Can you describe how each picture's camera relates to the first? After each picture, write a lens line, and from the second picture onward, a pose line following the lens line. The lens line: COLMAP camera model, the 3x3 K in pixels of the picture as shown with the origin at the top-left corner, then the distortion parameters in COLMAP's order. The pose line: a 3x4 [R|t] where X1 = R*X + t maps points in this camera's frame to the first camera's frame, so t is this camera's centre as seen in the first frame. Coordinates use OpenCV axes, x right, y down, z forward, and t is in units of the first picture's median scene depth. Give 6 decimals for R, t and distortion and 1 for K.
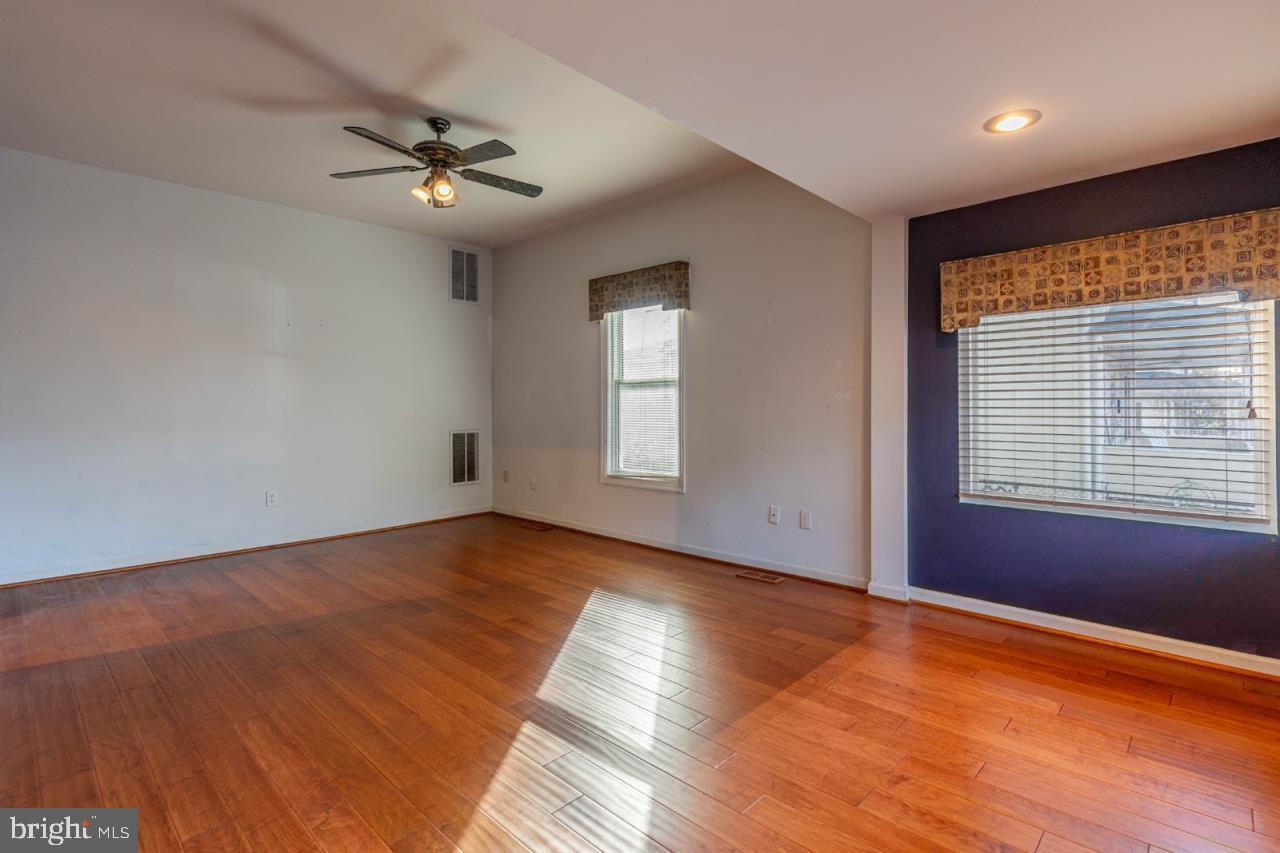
lens RADIAL K [[608.1, 0, 643.6], [0, 608.1, 413.2], [0, 0, 1]] dist [-0.000893, 0.000013]
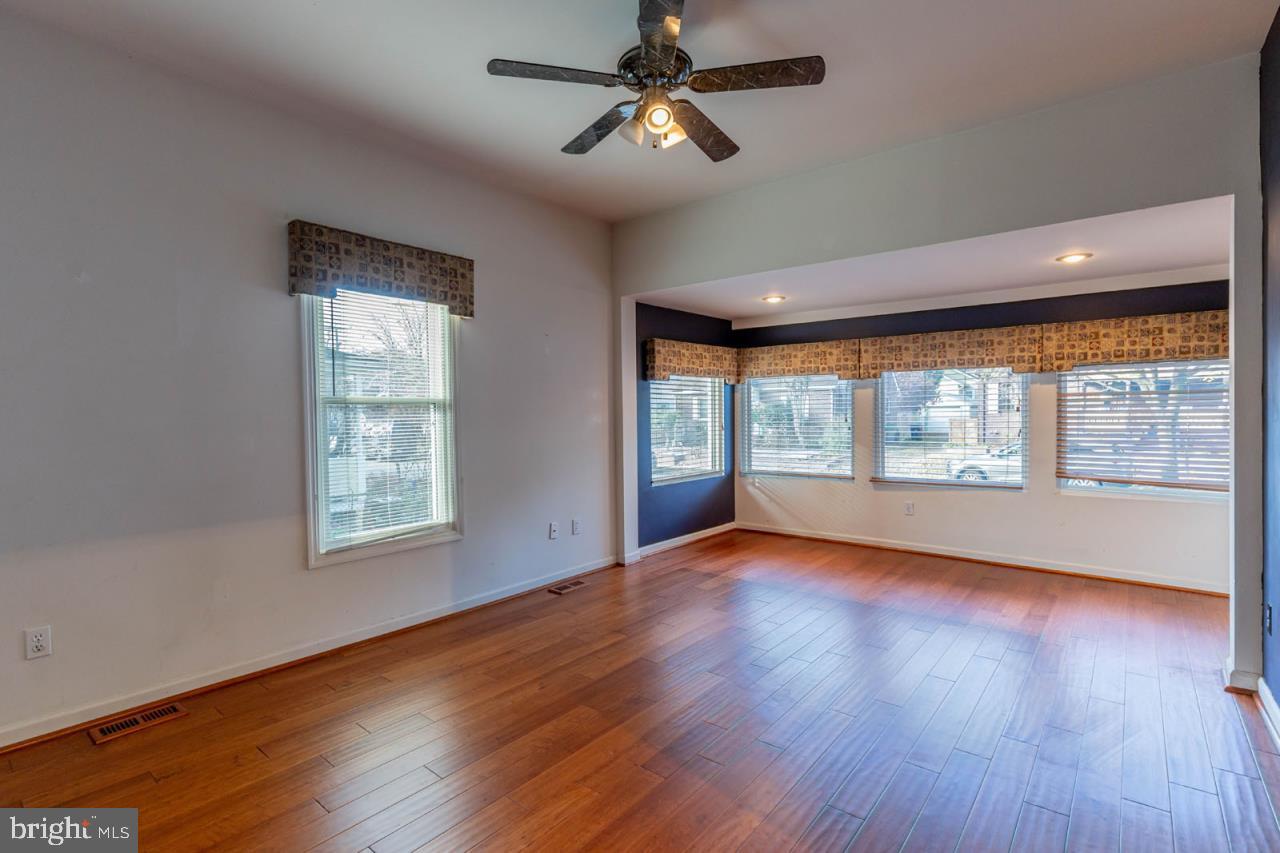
lens RADIAL K [[608.1, 0, 636.3], [0, 608.1, 423.5], [0, 0, 1]] dist [-0.000893, 0.000013]
pose [[-0.076664, -0.008706, 0.997019, -0.786896], [0.025658, 0.999614, 0.010702, -0.028990], [-0.996727, 0.026402, -0.076411, 0.835121]]
